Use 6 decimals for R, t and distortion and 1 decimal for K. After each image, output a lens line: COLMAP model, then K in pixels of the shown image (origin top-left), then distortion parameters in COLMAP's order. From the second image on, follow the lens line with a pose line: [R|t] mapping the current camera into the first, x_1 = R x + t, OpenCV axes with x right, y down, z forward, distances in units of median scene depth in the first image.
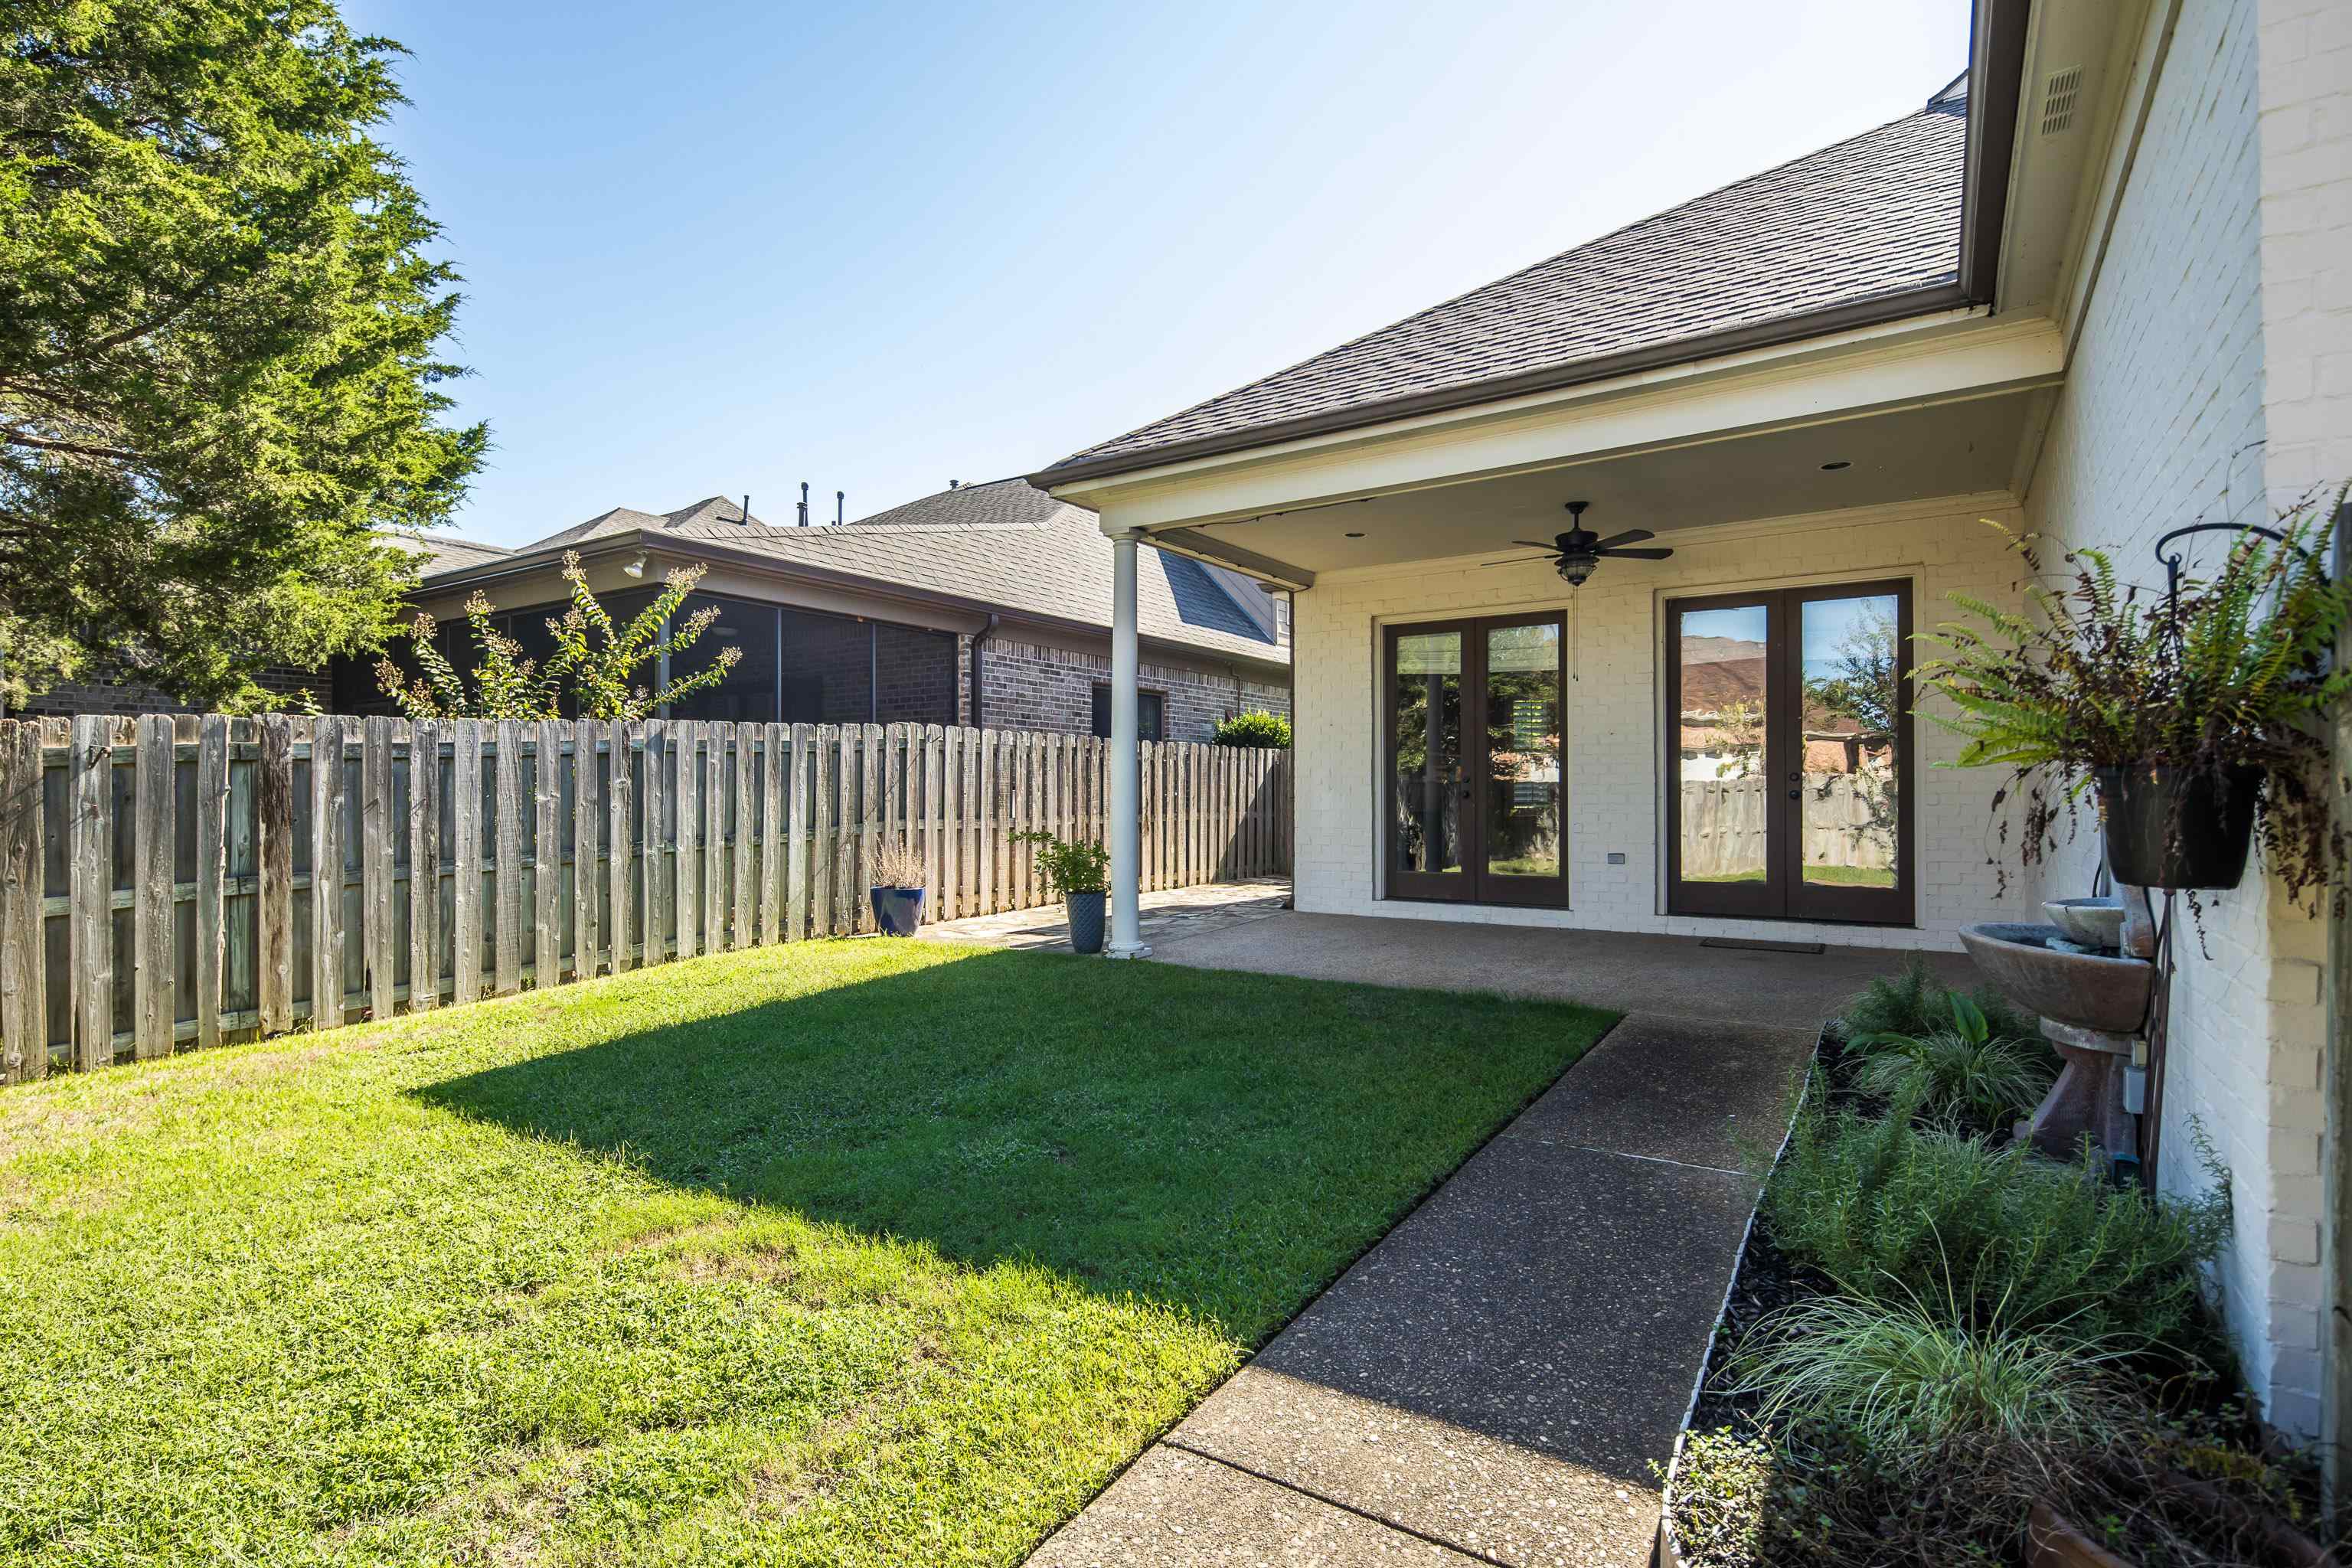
lens RADIAL K [[1133.0, 0, 1147.7], [0, 1133.0, 774.2], [0, 0, 1]] dist [0.001720, -0.000848]
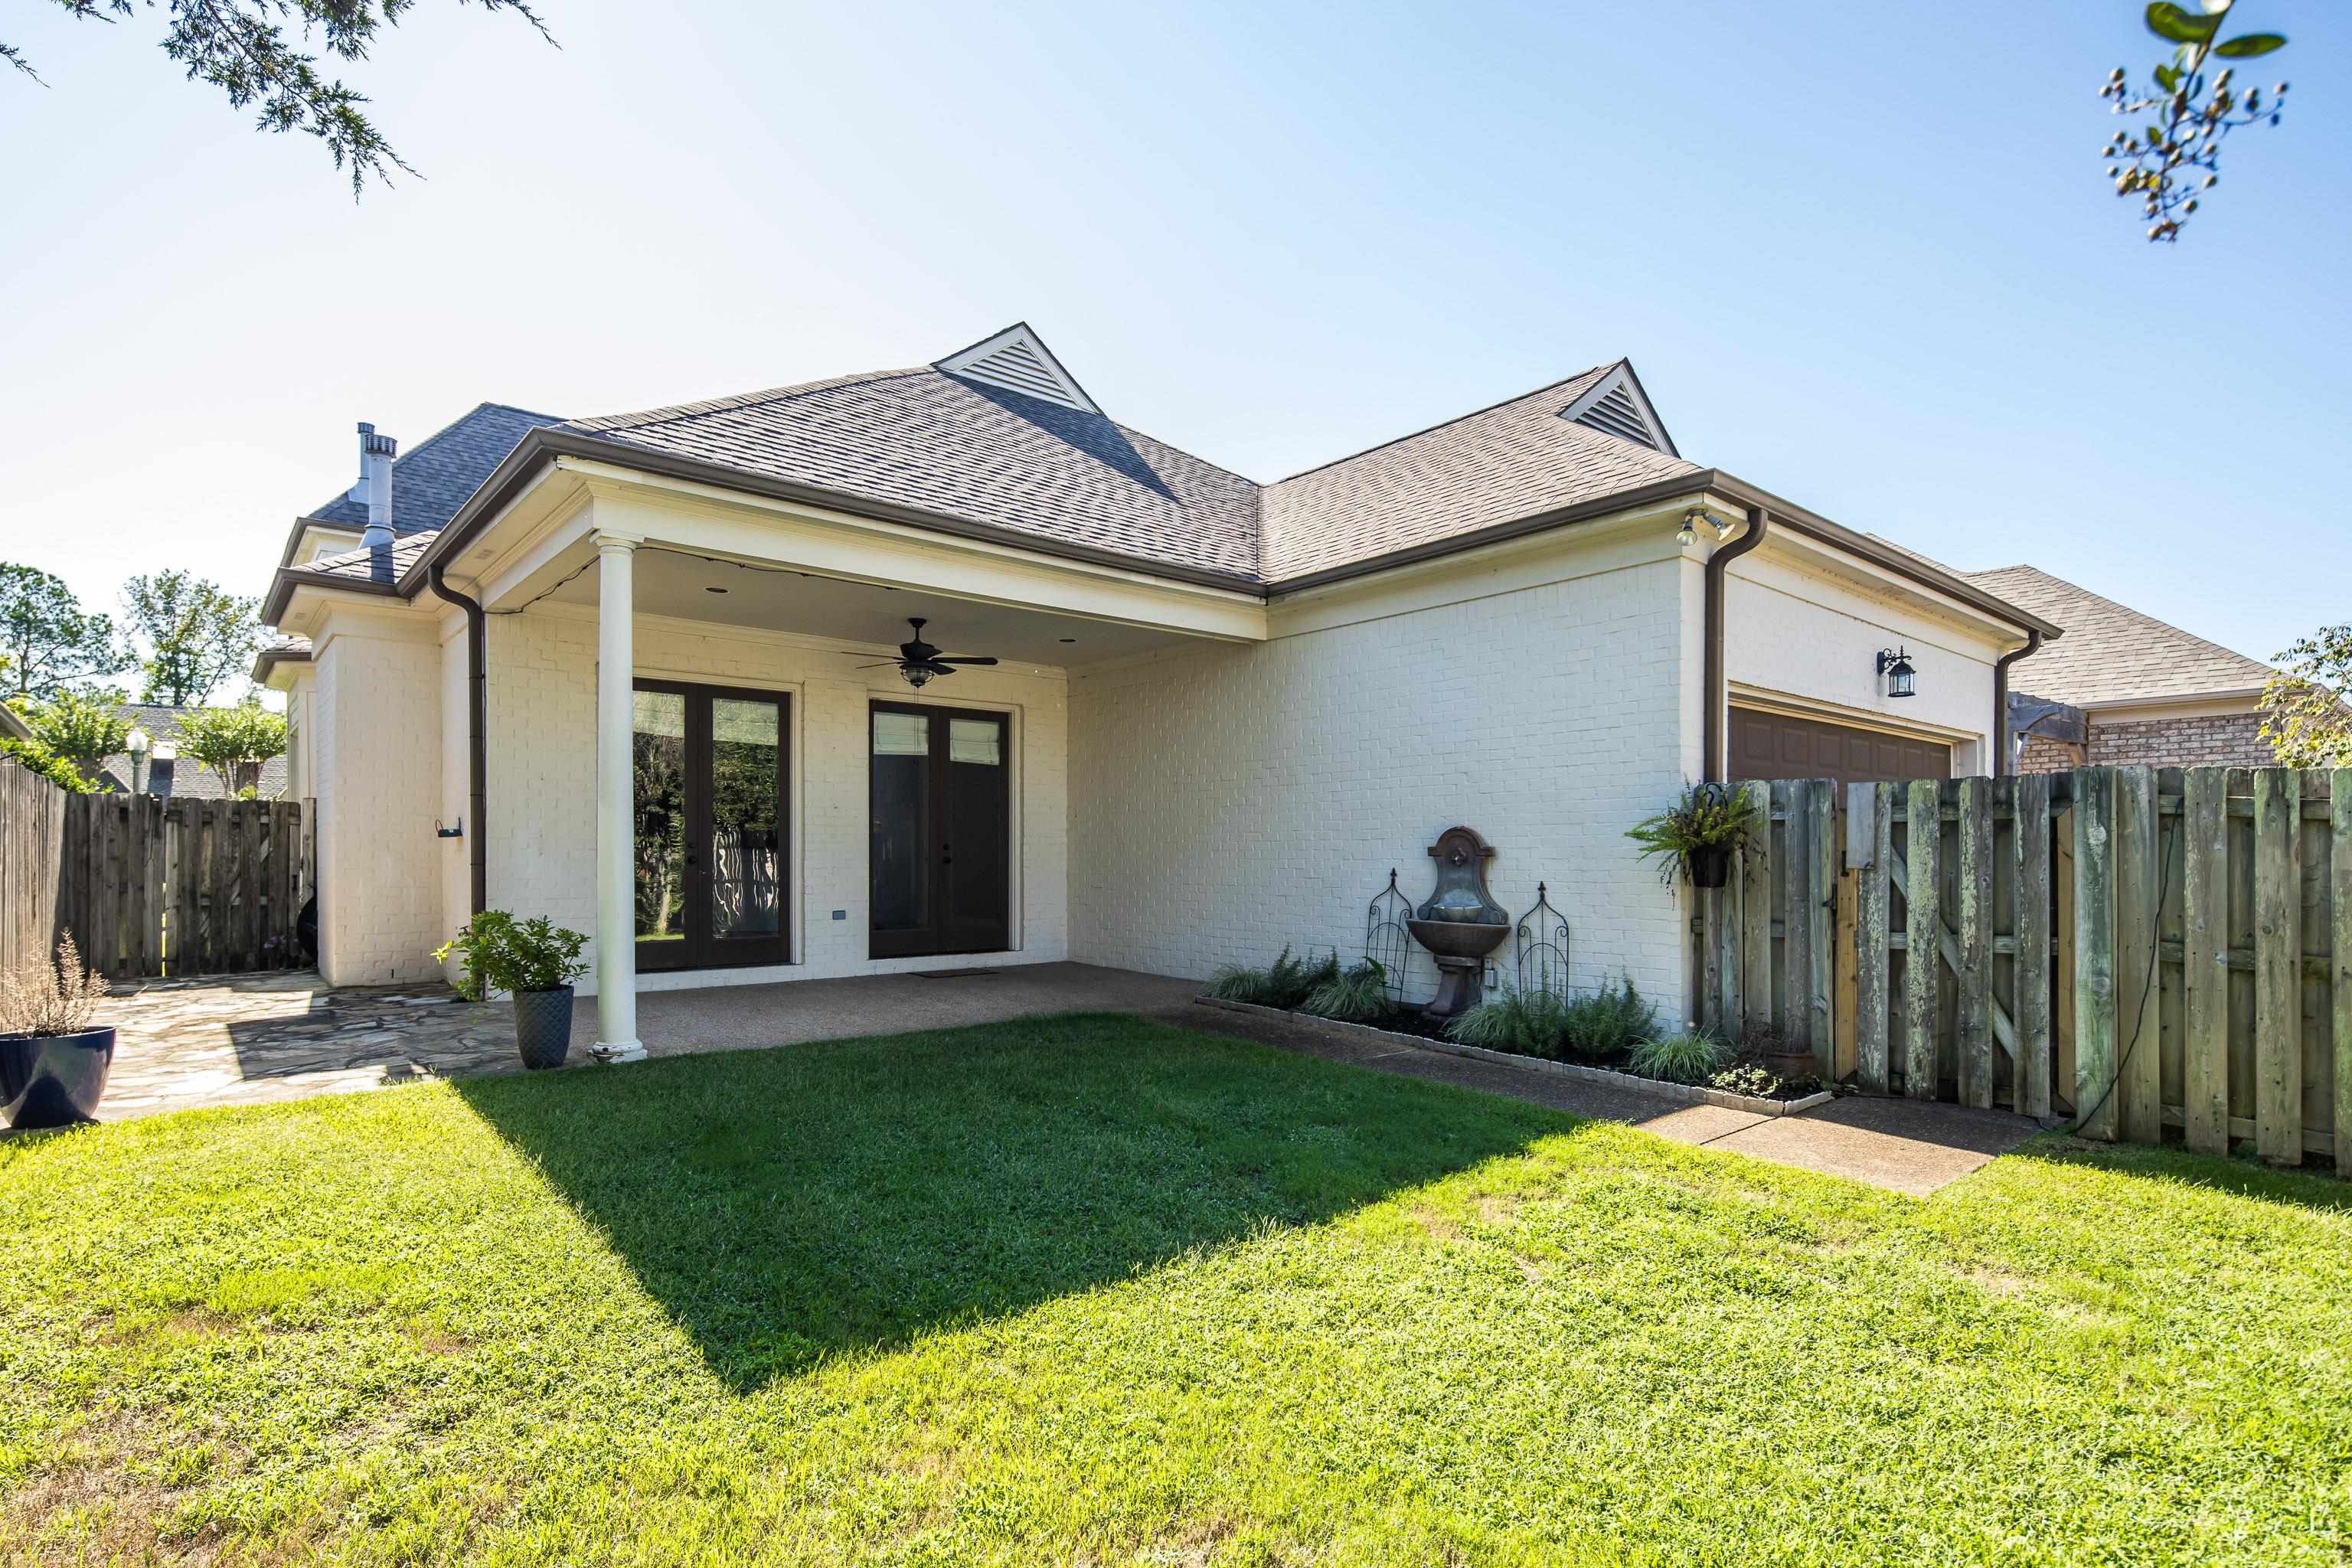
lens RADIAL K [[1151.8, 0, 1163.6], [0, 1151.8, 875.8], [0, 0, 1]] dist [-0.017203, -0.000117]
pose [[0.255133, -0.016832, 0.966759, -0.751861], [-0.016227, 0.999633, 0.021687, 0.003080], [-0.966770, -0.021221, 0.254766, 0.434941]]
